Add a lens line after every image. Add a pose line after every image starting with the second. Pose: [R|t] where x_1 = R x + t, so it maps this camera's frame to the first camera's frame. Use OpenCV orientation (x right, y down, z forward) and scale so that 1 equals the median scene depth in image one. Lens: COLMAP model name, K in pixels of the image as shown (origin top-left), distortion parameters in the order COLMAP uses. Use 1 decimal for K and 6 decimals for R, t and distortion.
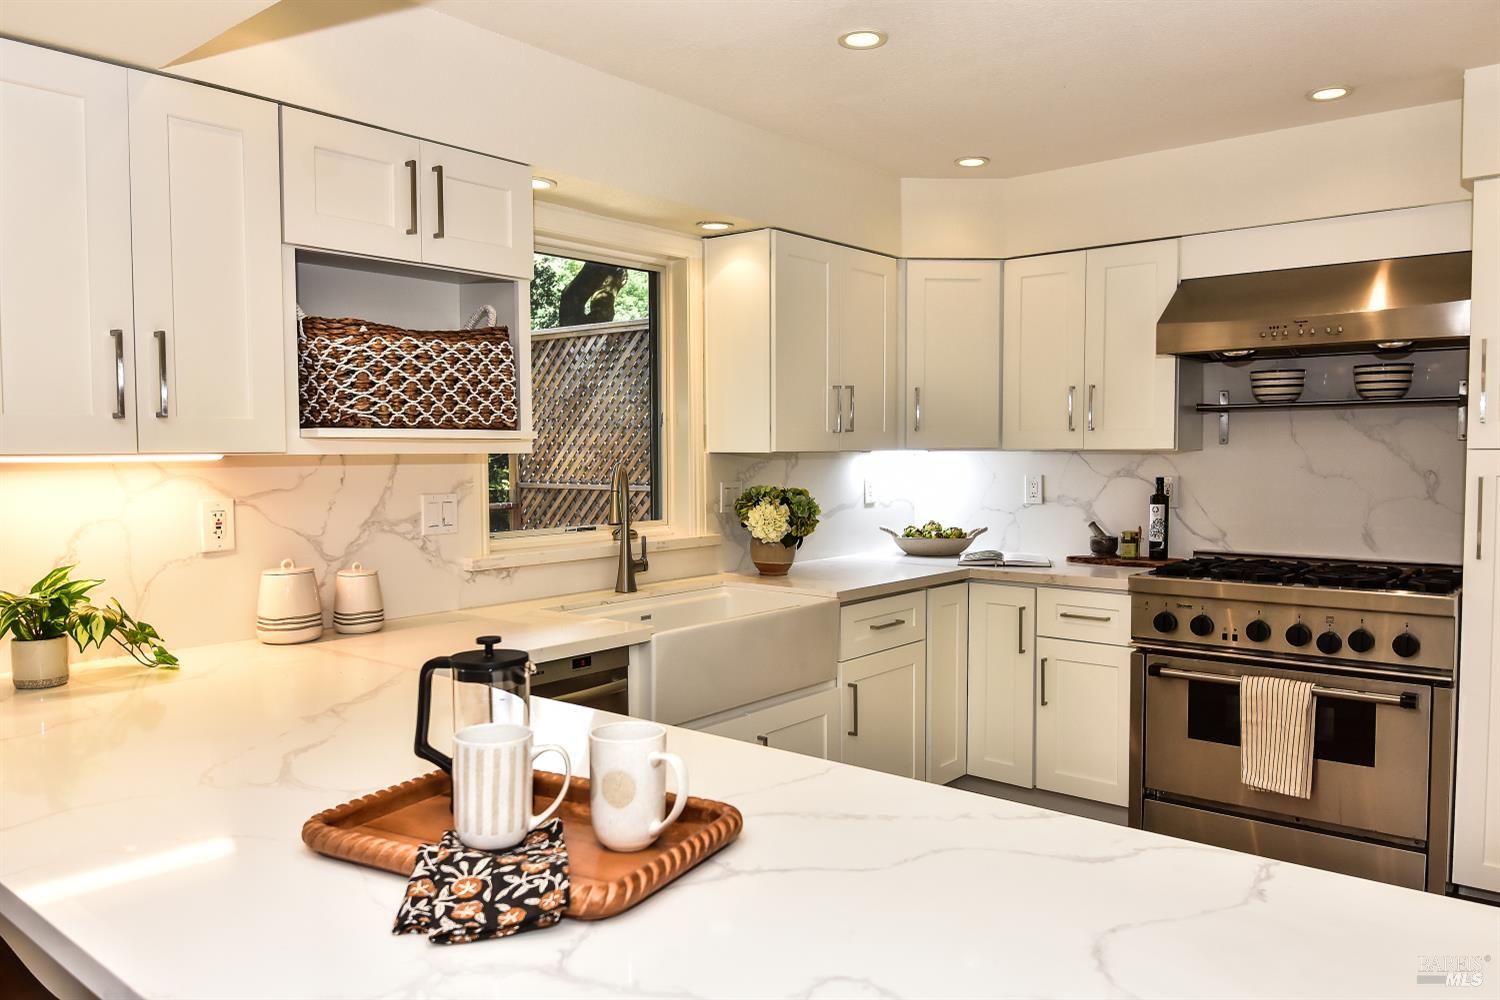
lens RADIAL K [[1082.1, 0, 753.1], [0, 1082.1, 505.9], [0, 0, 1]] dist [0.025201, -0.044375]
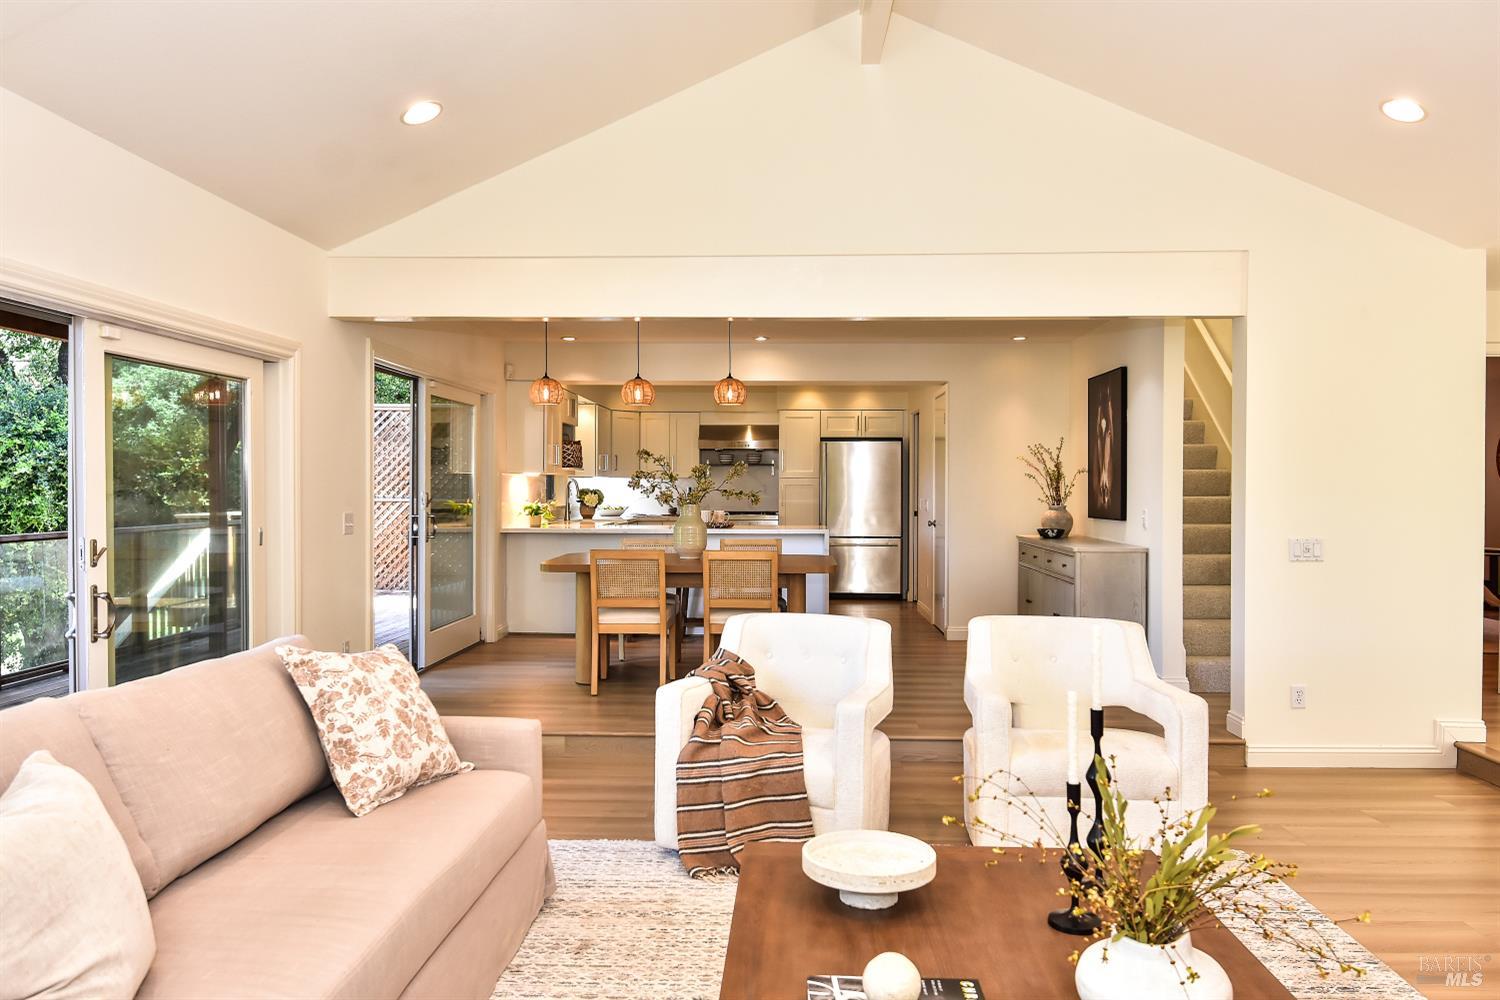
lens RADIAL K [[1082.1, 0, 754.5], [0, 1082.1, 492.1], [0, 0, 1]] dist [0.025201, -0.044375]
pose [[0.785454, 0.003612, 0.618909, -1.401399], [0.027457, 0.998795, -0.040675, 0.119643], [-0.618310, 0.048942, 0.784409, -1.541263]]
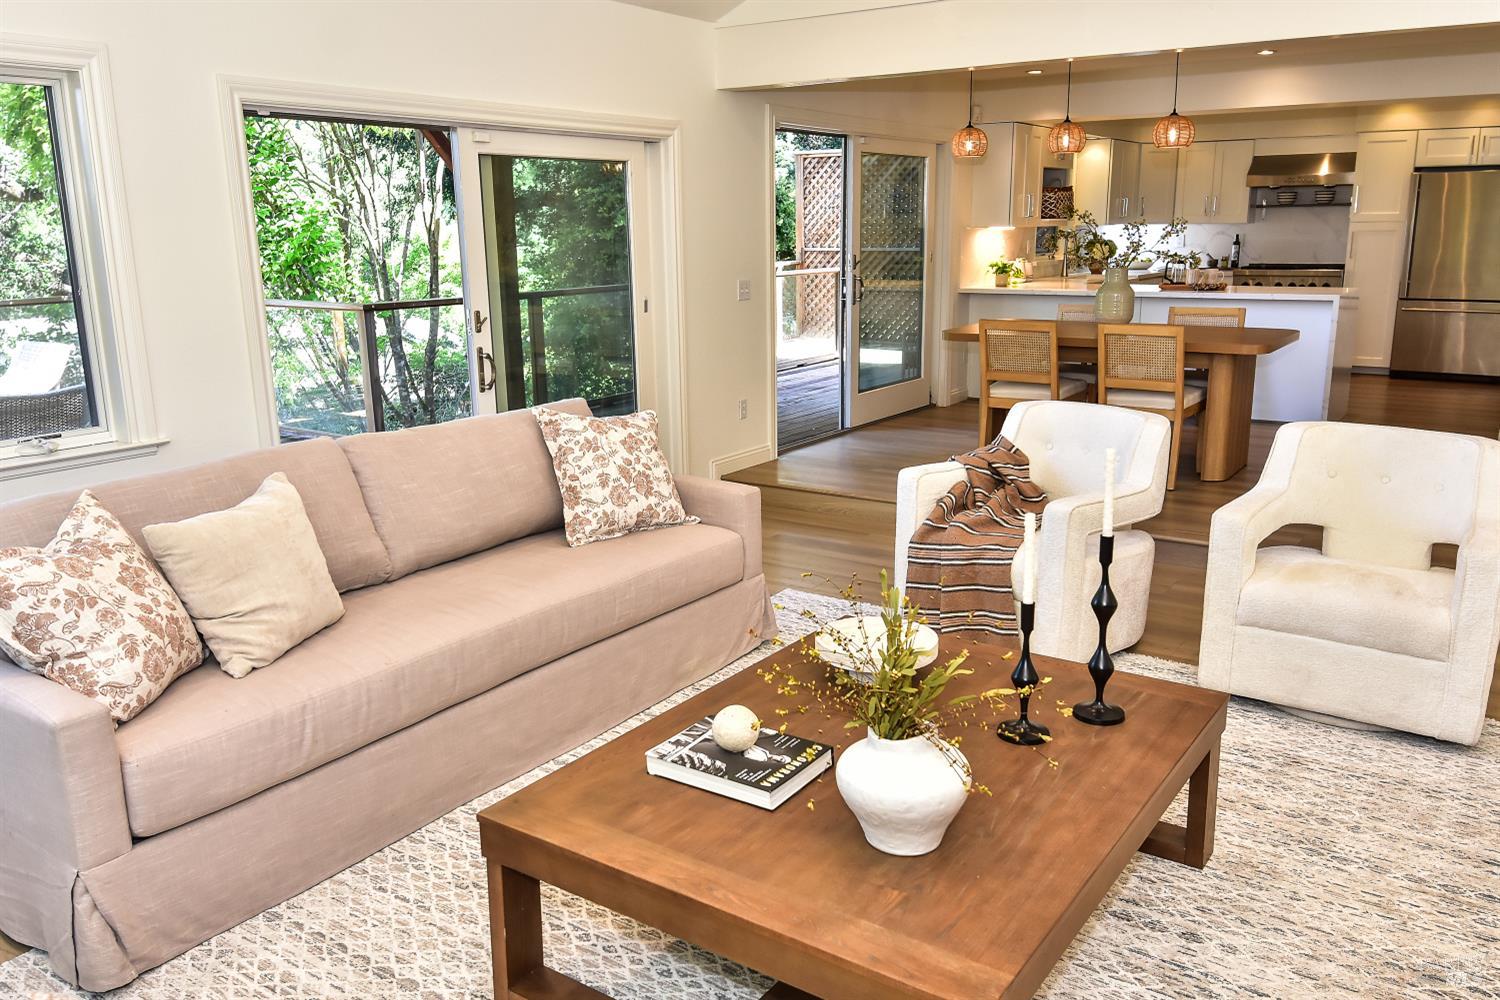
lens RADIAL K [[1208.6, 0, 742.9], [0, 1208.6, 507.5], [0, 0, 1]] dist [0.014945, 0.001315]
pose [[0.996089, -0.030254, 0.083014, -1.057821], [0.015095, 0.984007, 0.177491, 0.084063], [-0.087056, -0.175544, 0.980615, -1.838783]]
